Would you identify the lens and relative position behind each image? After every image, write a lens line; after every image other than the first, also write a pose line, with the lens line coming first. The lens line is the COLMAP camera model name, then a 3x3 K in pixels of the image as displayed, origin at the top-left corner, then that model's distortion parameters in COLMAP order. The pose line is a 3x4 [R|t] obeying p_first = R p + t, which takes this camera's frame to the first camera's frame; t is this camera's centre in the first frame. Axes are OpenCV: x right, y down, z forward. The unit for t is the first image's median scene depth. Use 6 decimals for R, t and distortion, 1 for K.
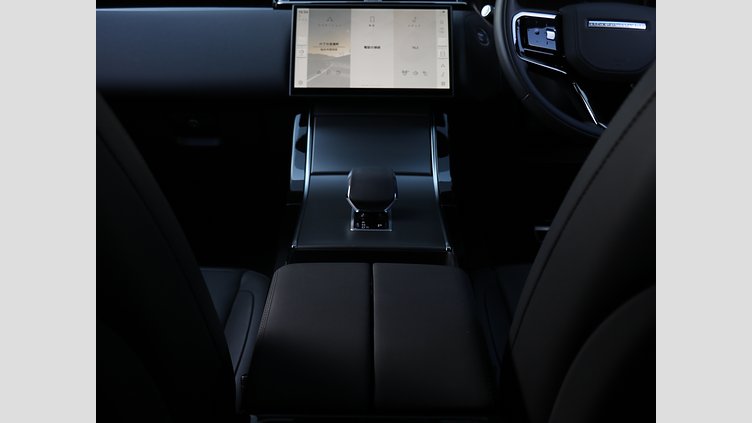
lens RADIAL K [[880.0, 0, 379.9], [0, 880.0, 212.8], [0, 0, 1]] dist [-0.145887, 0.000000]
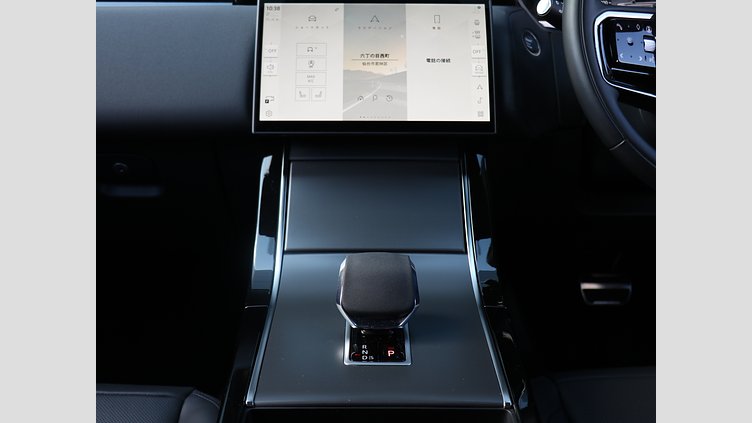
lens RADIAL K [[880.0, 0, 370.5], [0, 880.0, 211.1], [0, 0, 1]] dist [-0.145887, 0.000000]
pose [[0.999999, -0.001421, -0.000835, -0.012678], [0.001429, 0.999952, 0.009689, -0.083268], [0.000821, -0.009690, 0.999953, 0.338383]]
